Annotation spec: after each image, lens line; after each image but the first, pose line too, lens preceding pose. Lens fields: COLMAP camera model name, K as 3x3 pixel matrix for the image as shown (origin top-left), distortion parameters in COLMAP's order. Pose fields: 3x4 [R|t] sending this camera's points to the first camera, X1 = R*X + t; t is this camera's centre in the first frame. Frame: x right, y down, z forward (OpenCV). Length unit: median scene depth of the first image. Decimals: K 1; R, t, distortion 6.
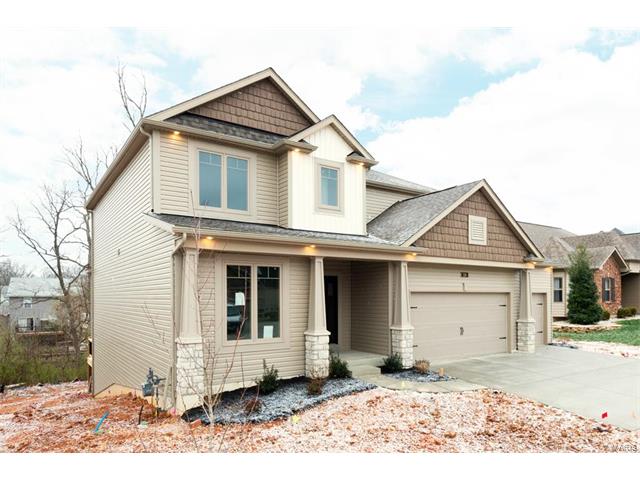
lens RADIAL K [[368.6, 0, 319.9], [0, 368.6, 246.1], [0, 0, 1]] dist [0.013337, -0.000582]
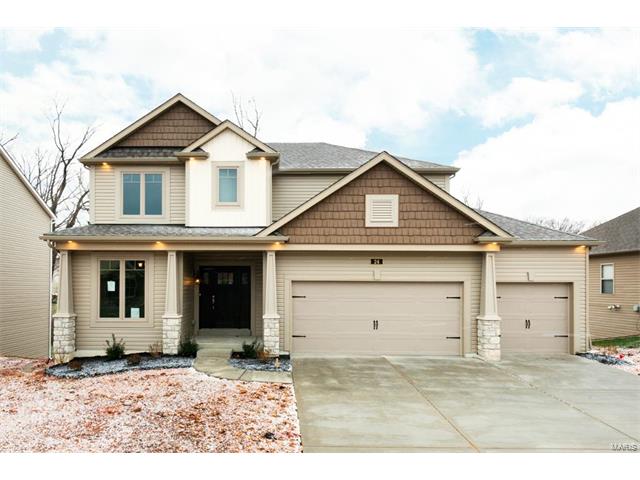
lens RADIAL K [[369.0, 0, 320.1], [0, 369.0, 234.4], [0, 0, 1]] dist [0.007390, 0.000819]
pose [[0.861420, -0.063440, -0.503915, 0.864683], [0.060992, 0.997909, -0.021368, 0.027275], [0.504217, -0.012328, 0.863489, 0.199111]]
